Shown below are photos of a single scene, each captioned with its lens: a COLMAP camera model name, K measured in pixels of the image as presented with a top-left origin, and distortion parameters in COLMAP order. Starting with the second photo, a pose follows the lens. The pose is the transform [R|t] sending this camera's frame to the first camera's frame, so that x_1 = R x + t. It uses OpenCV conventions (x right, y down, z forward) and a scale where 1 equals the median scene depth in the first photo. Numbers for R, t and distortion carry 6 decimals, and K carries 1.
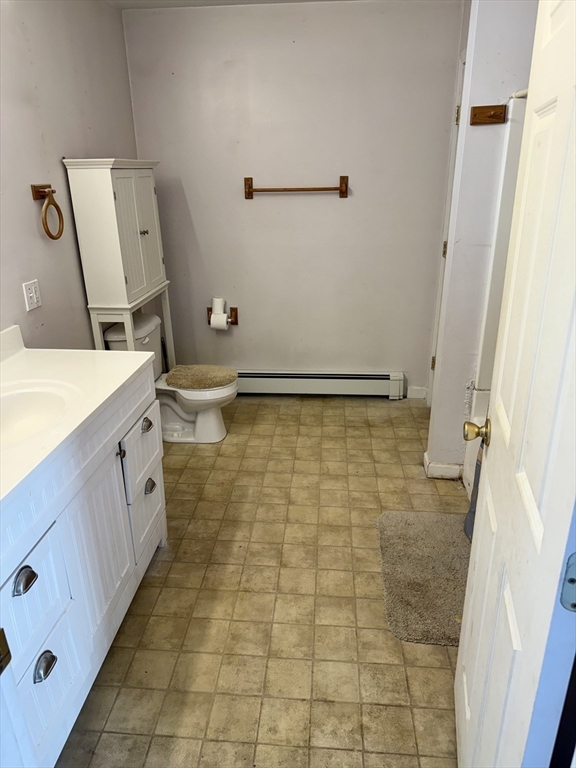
lens RADIAL K [[547.8, 0, 287.6], [0, 547.8, 382.3], [0, 0, 1]] dist [0.058983, -0.001585]
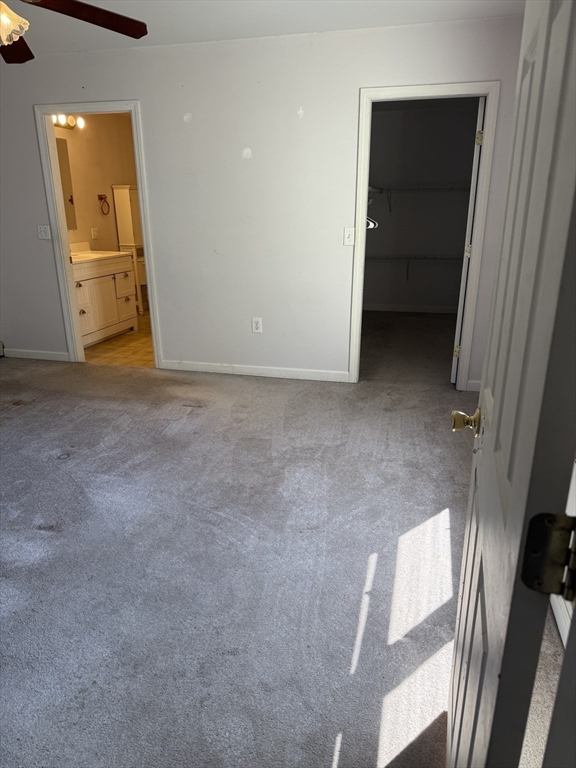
lens RADIAL K [[547.8, 0, 288.7], [0, 547.8, 386.2], [0, 0, 1]] dist [0.058983, -0.001585]
pose [[0.985020, 0.059137, -0.161986, 0.941962], [-0.067202, 0.996735, -0.044763, 0.632101], [0.158810, 0.054978, 0.985777, -1.461913]]
